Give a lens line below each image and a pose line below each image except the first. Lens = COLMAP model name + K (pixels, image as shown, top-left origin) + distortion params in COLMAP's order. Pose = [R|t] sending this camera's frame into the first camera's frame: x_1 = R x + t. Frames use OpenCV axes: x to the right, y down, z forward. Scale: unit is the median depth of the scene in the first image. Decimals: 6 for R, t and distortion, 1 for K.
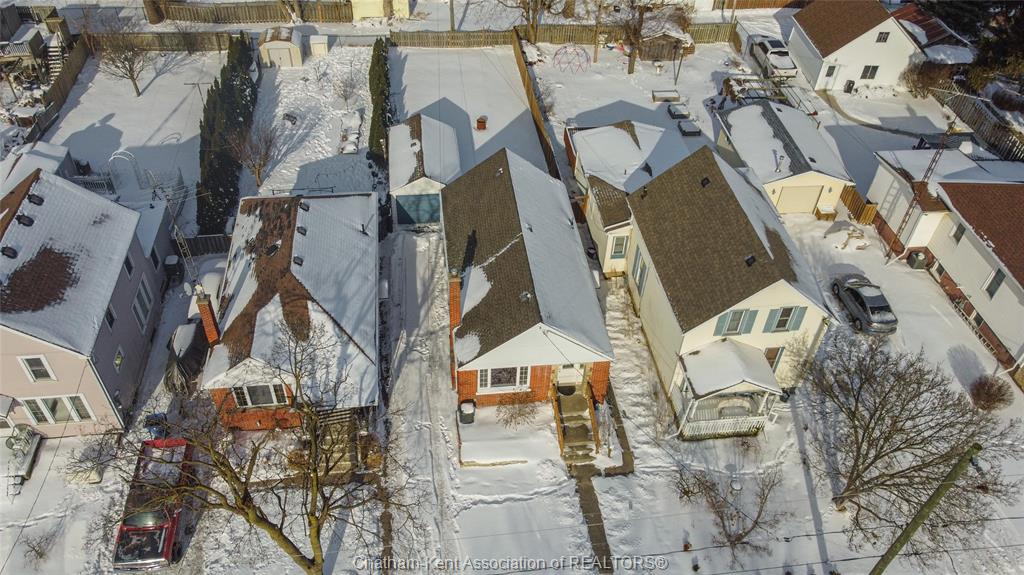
lens RADIAL K [[775.3, 0, 512.0], [0, 775.3, 287.5], [0, 0, 1]] dist [-0.009803, -0.002368]
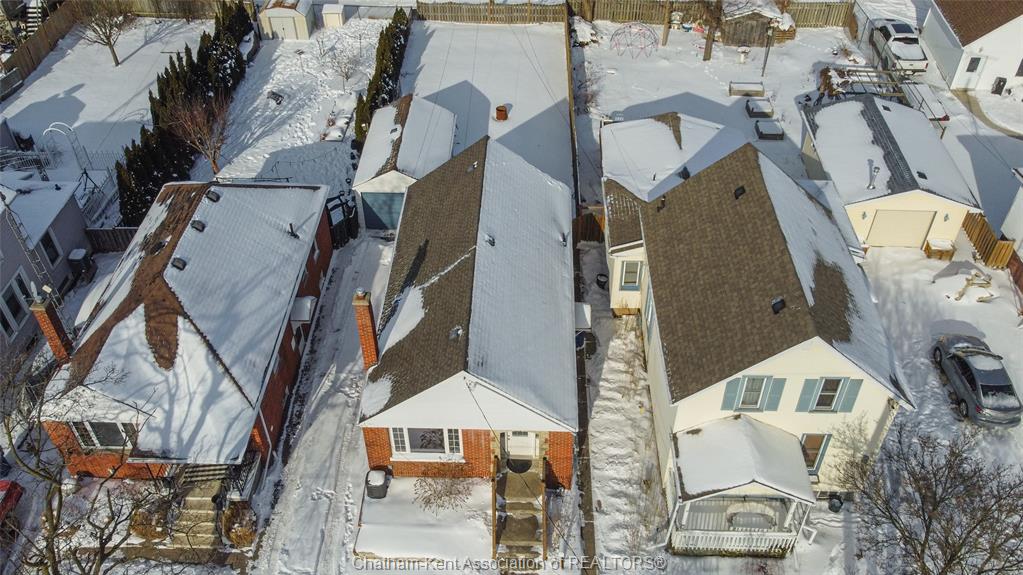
lens RADIAL K [[857.5, 0, 511.5], [0, 857.5, 287.5], [0, 0, 1]] dist [-0.009558, -0.000104]
pose [[0.987365, 0.069109, -0.142600, 0.146556], [-0.073654, 0.996923, -0.026839, -0.010410], [0.140307, 0.037003, 0.989416, 0.173498]]
